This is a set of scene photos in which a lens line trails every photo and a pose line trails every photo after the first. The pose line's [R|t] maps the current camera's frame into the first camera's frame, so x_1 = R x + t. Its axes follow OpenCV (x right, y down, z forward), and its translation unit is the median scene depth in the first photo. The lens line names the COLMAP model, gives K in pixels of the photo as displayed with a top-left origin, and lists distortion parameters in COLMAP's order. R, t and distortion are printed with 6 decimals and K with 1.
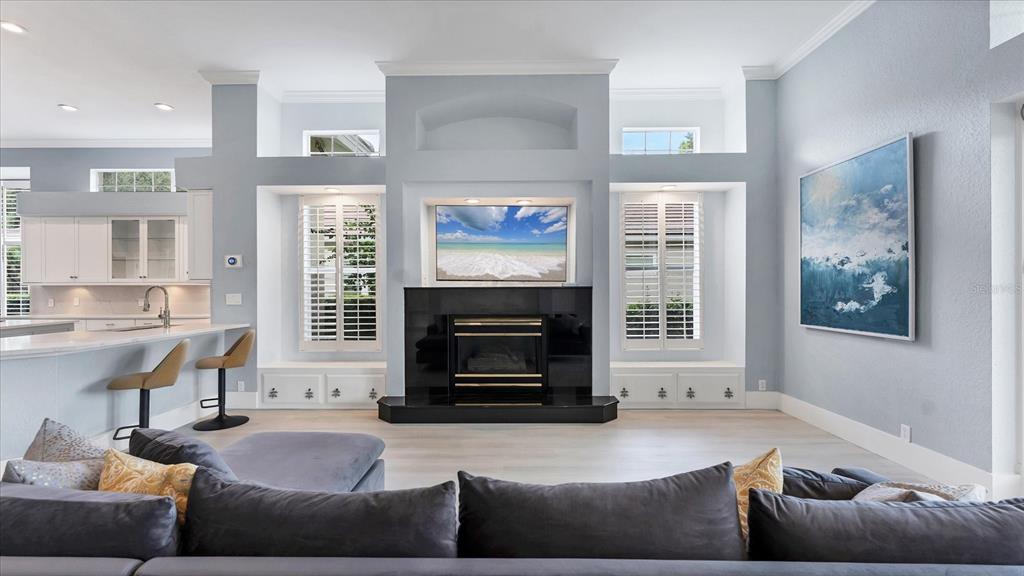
lens RADIAL K [[427.3, 0, 512.0], [0, 427.3, 288.0], [0, 0, 1]] dist [0.000515, 0.000048]
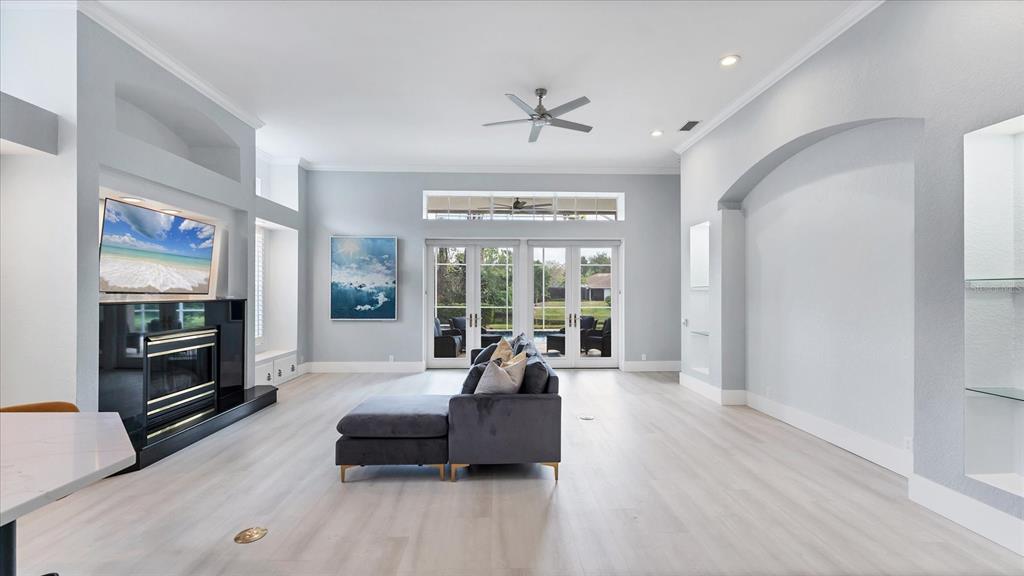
lens RADIAL K [[427.3, 0, 512.0], [0, 427.3, 288.0], [0, 0, 1]] dist [0.000515, 0.000048]
pose [[-0.055426, 0.013065, 0.998377, -1.045823], [-0.006506, 0.999888, -0.013446, -0.022985], [-0.998442, -0.007241, -0.055334, 0.308957]]
